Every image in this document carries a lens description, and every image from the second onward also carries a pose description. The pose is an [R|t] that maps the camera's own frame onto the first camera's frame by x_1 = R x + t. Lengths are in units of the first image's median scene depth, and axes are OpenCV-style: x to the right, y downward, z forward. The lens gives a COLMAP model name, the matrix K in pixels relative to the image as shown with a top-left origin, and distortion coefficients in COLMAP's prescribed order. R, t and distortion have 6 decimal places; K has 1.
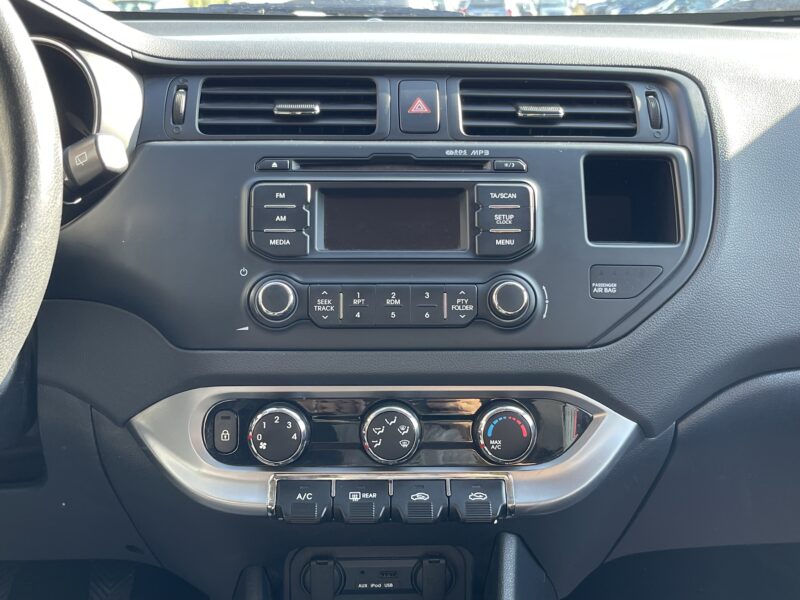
lens RADIAL K [[923.1, 0, 399.8], [0, 923.1, 295.7], [0, 0, 1]] dist [0.058222, 0.000000]
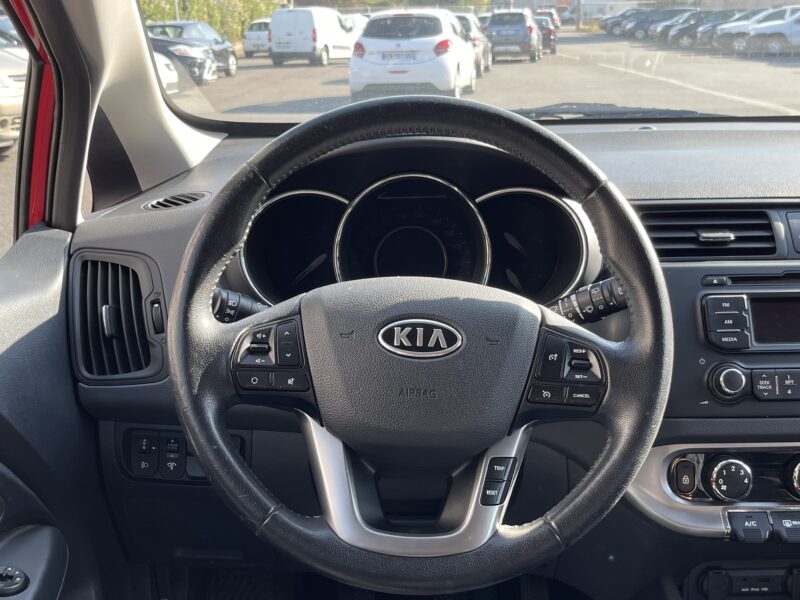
lens RADIAL K [[930.0, 0, 399.0], [0, 930.0, 301.2], [0, 0, 1]] dist [0.000143, 0.000000]
pose [[0.999734, -0.013826, -0.018450, -0.578638], [0.013627, 0.999849, -0.010816, -0.103447], [0.018597, 0.010561, 0.999771, -0.385010]]
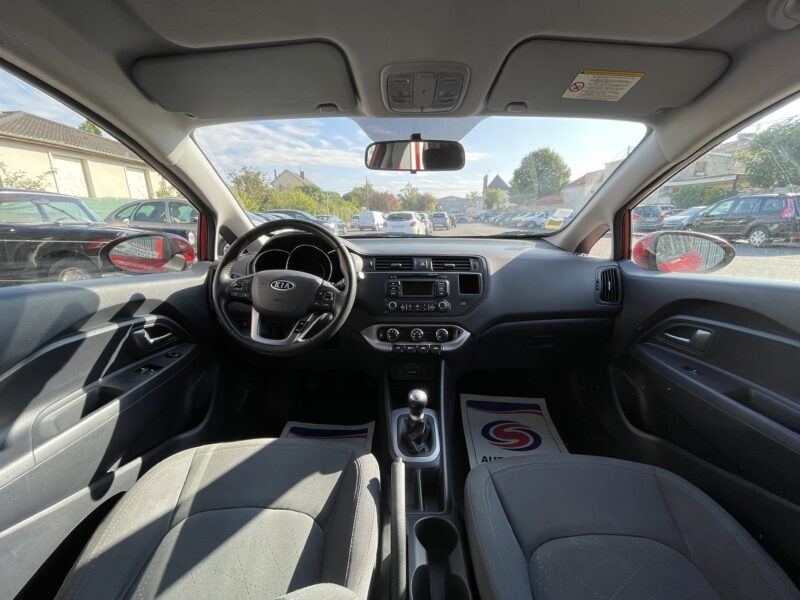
lens RADIAL K [[318.8, 0, 389.6], [0, 318.8, 298.4], [0, 0, 1]] dist [0.000288, 0.000020]
pose [[0.998490, 0.001800, -0.054905, -0.058017], [-0.004566, 0.998724, -0.050285, 0.046846], [0.054744, 0.050460, 0.997225, -0.596775]]
